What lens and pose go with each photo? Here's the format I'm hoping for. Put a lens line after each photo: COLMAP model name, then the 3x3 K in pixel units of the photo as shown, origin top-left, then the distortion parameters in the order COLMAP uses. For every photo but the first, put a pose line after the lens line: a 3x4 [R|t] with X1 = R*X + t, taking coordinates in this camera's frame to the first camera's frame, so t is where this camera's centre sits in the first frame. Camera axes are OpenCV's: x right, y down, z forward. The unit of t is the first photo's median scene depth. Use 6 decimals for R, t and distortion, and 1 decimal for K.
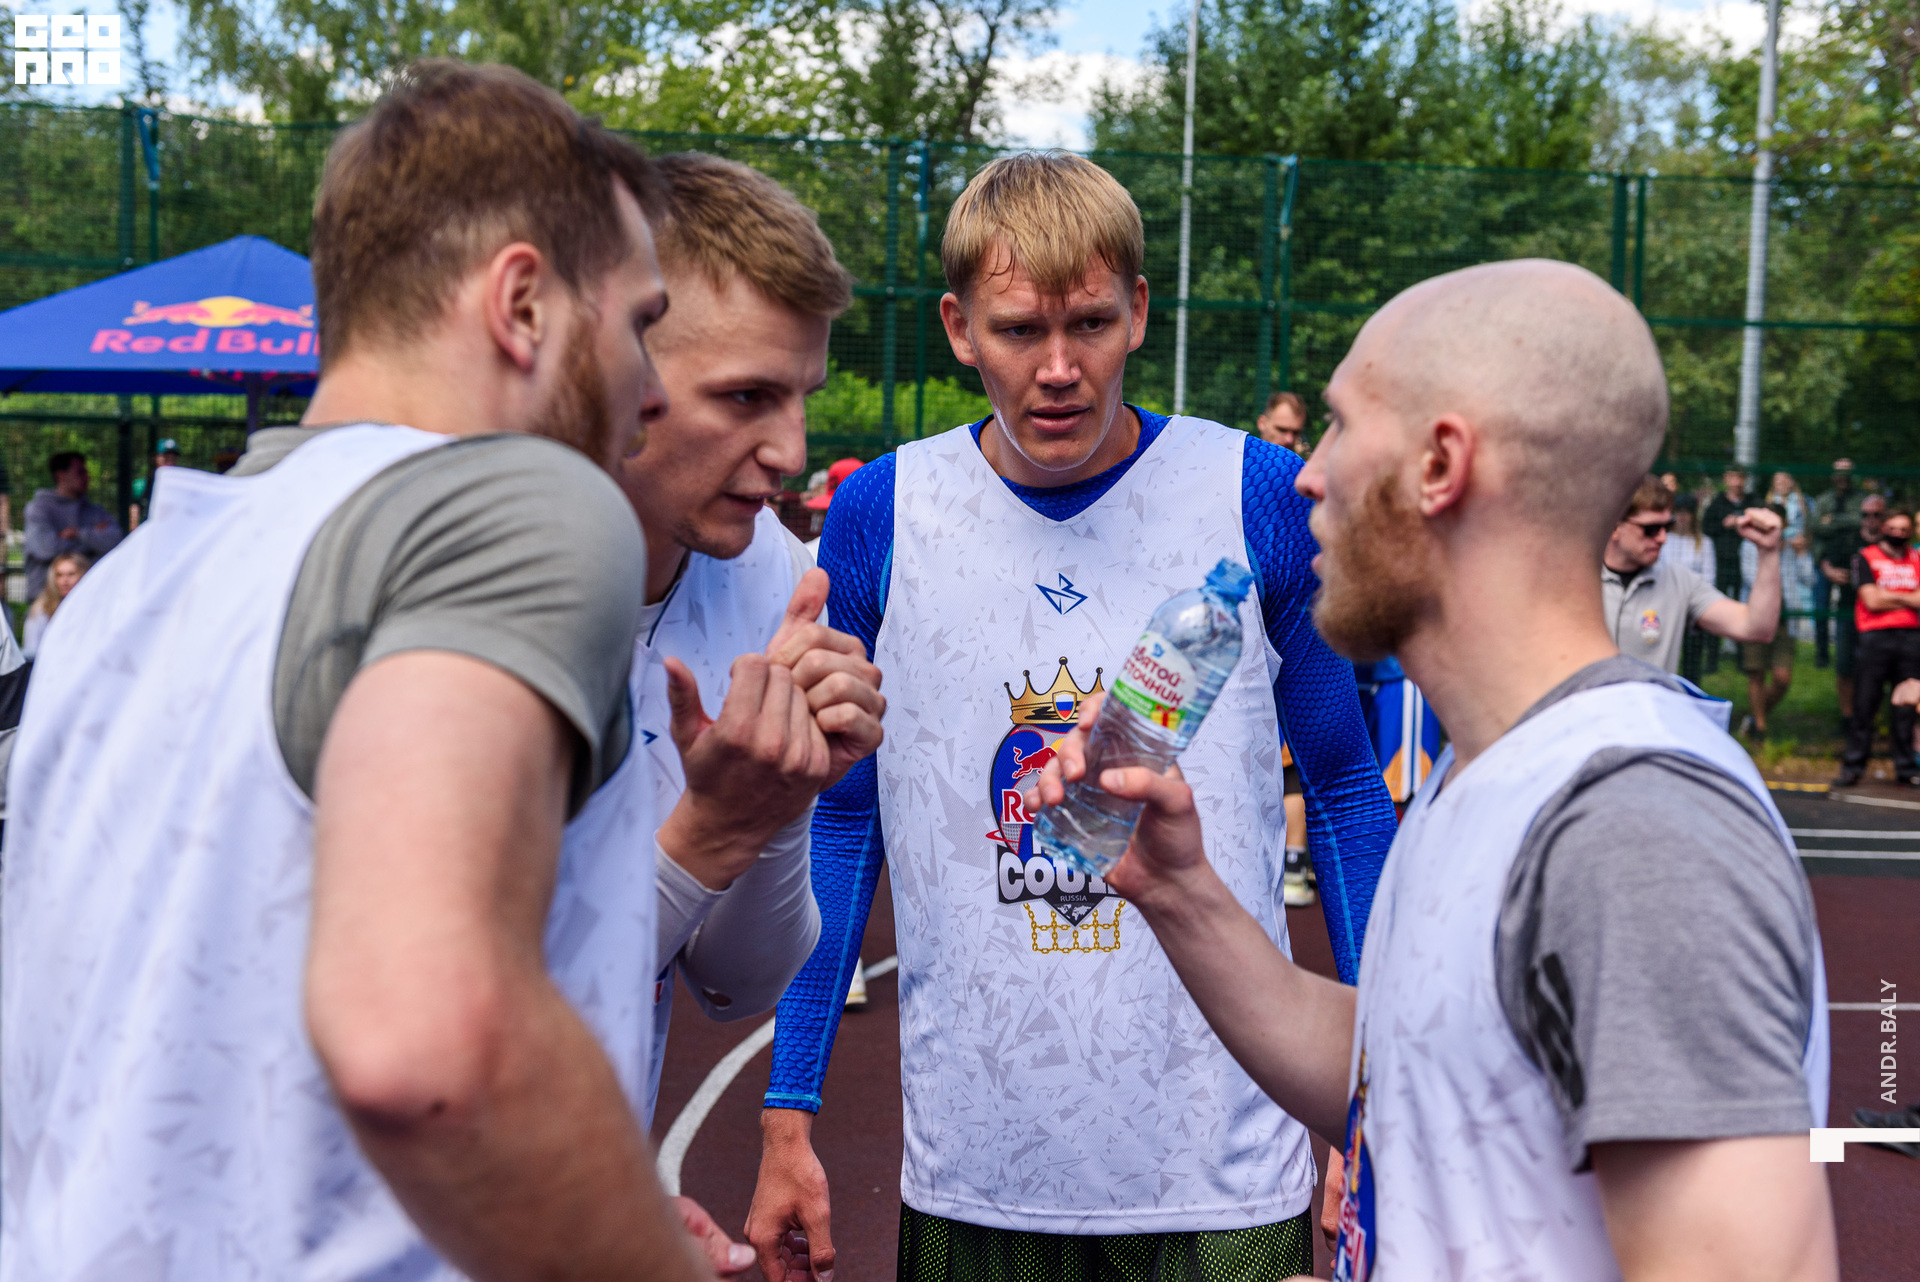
lens RADIAL K [[2532.0, 0, 969.8], [0, 2532.0, 642.2], [0, 0, 1]] dist [0.032080, 0.000000]
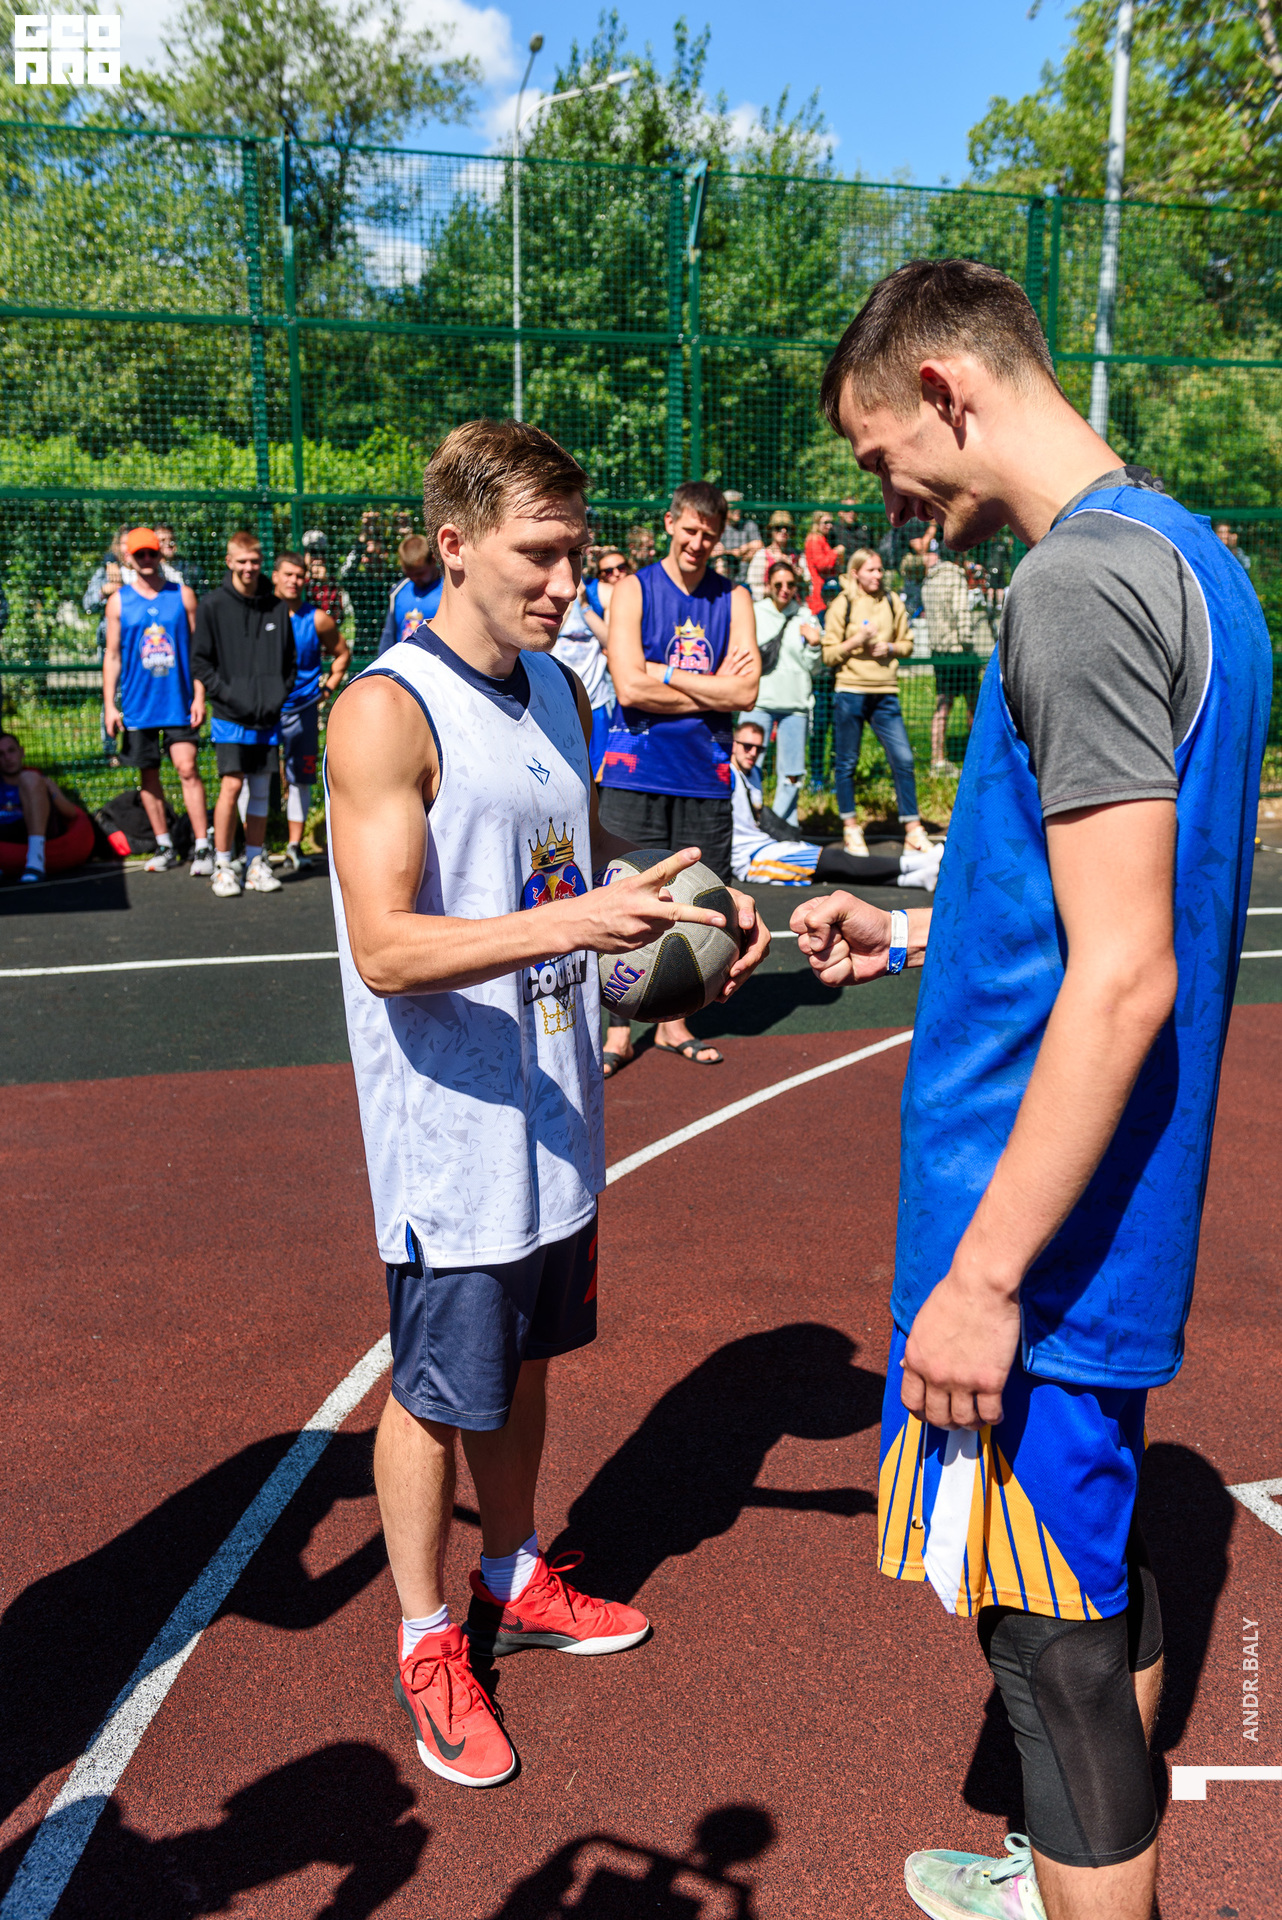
lens RADIAL K [[1704.7, 0, 638.5], [0, 1704.7, 966.6], [0, 0, 1]] dist [-0.011731, -0.025734]
pose [[0.985731, -0.060029, 0.157258, -0.002540], [0.031822, 0.983859, 0.176095, -0.008762], [-0.165290, -0.168579, 0.971731, 0.165025]]
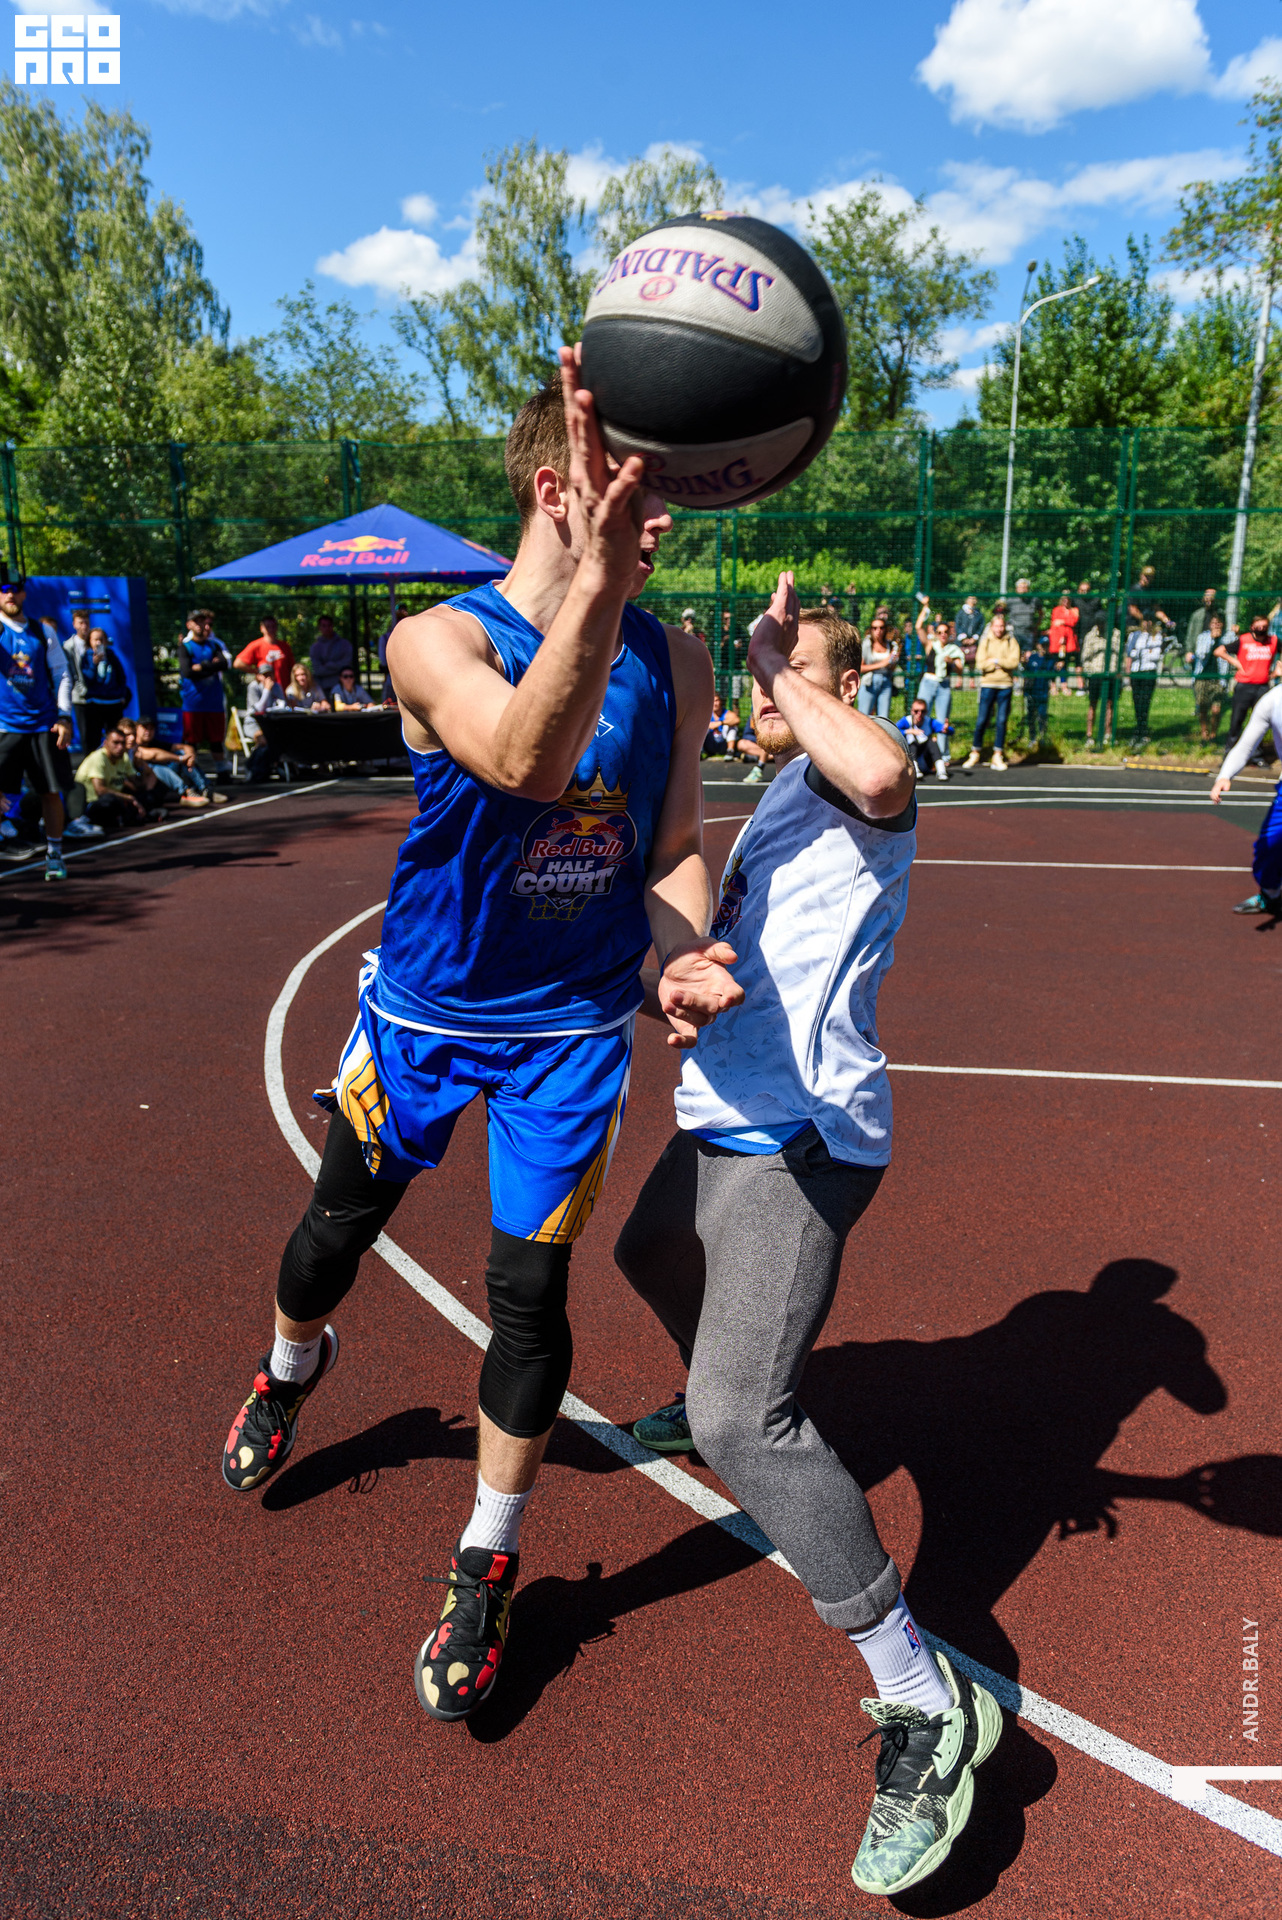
lens RADIAL K [[1396.5, 0, 656.5], [0, 1396.5, 973.2], [0, 0, 1]] dist [-0.013642, 0.009319]
pose [[0.975363, 0.024244, -0.219272, 0.066760], [0.016649, 0.983020, 0.182744, 0.004011], [0.219979, -0.181892, 0.958397, -0.037306]]
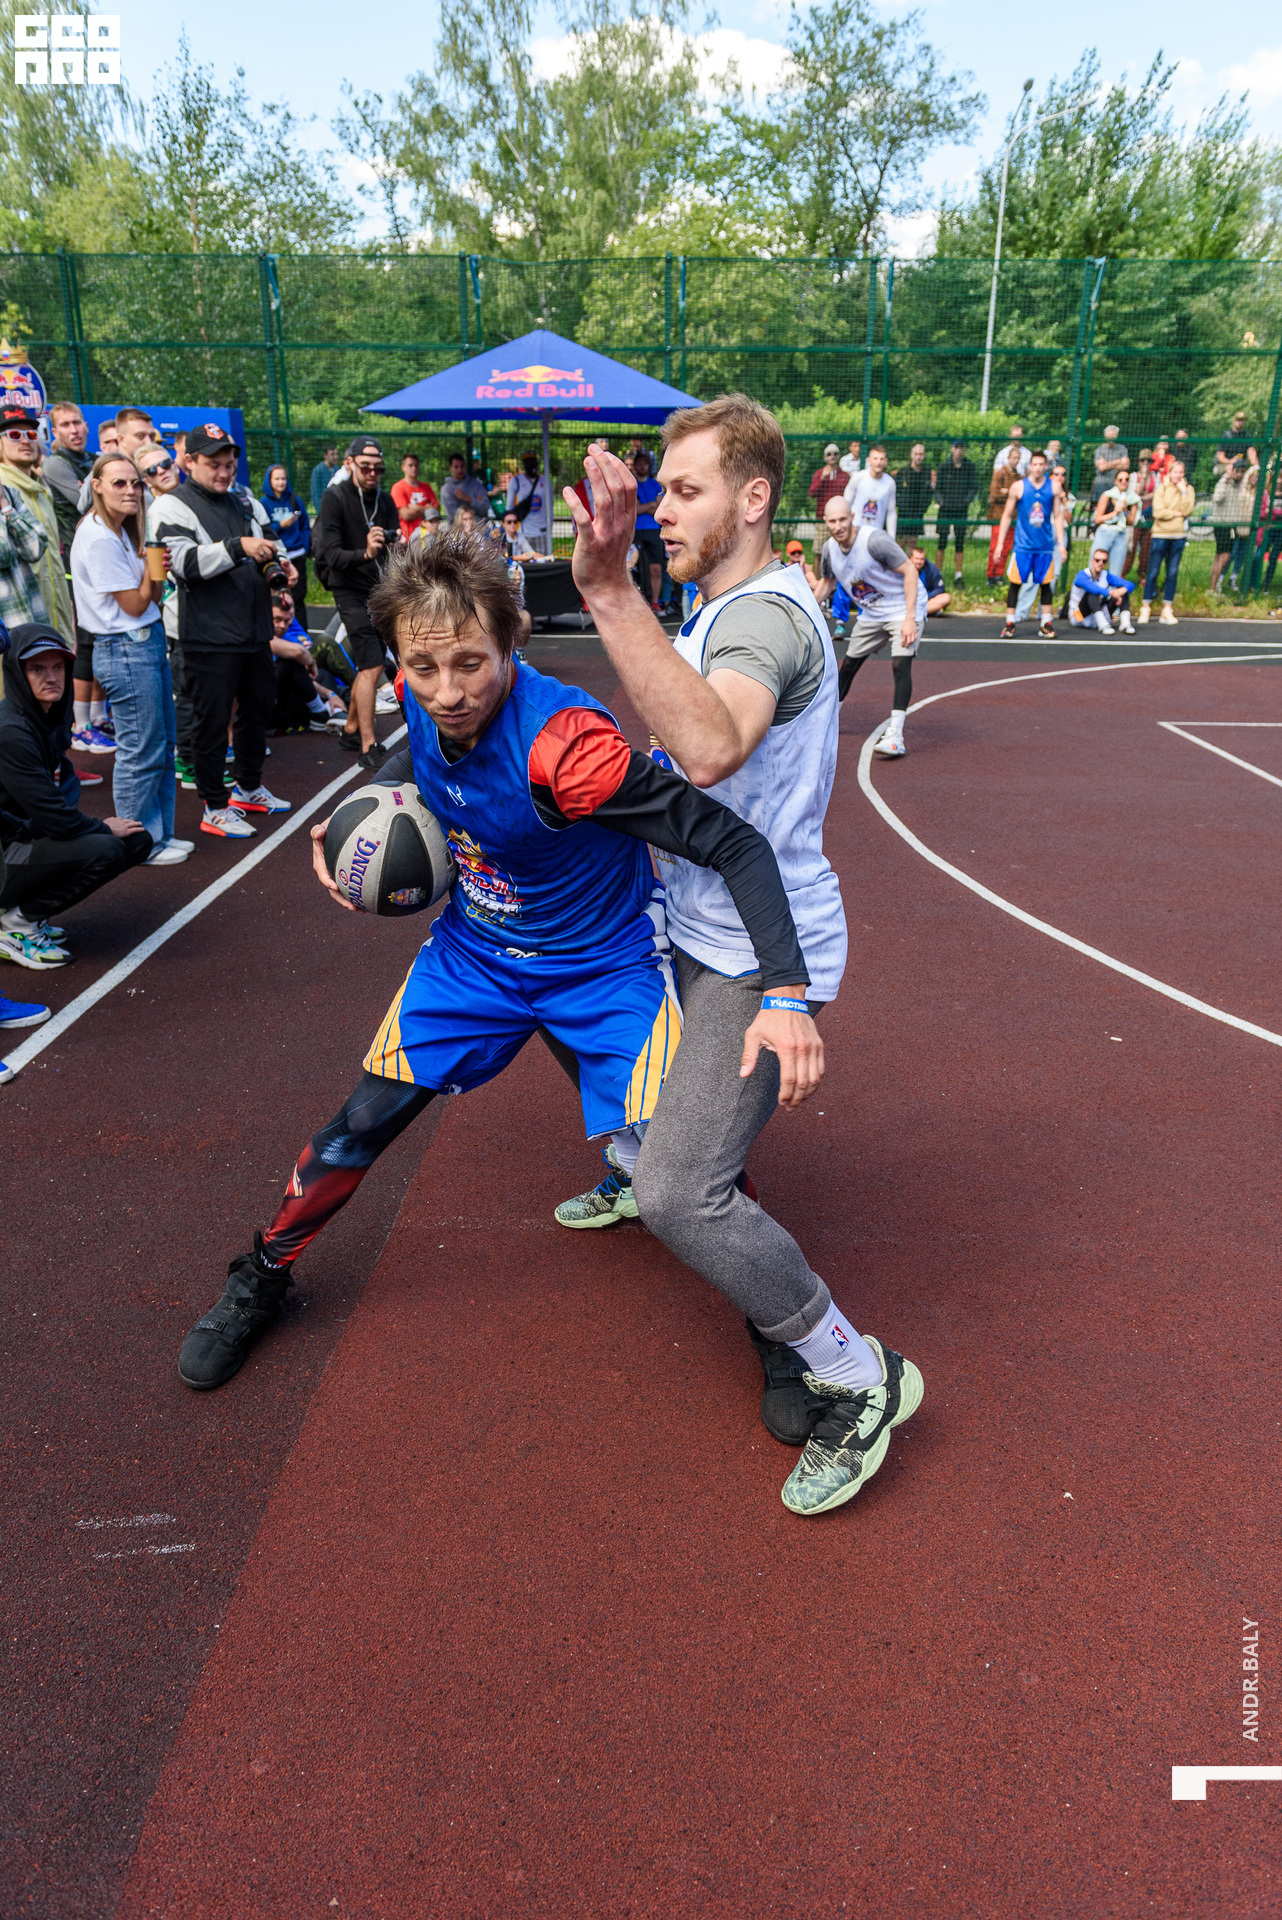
lens RADIAL K [[1367.9, 0, 648.4], [0, 1367.9, 971.5], [0, 0, 1]] dist [-0.002692, 0.020061]
pose [[0.992429, 0.022944, -0.120659, -0.024394], [0.012876, 0.957547, 0.287989, 0.002124], [0.122144, -0.287362, 0.950002, -0.035897]]
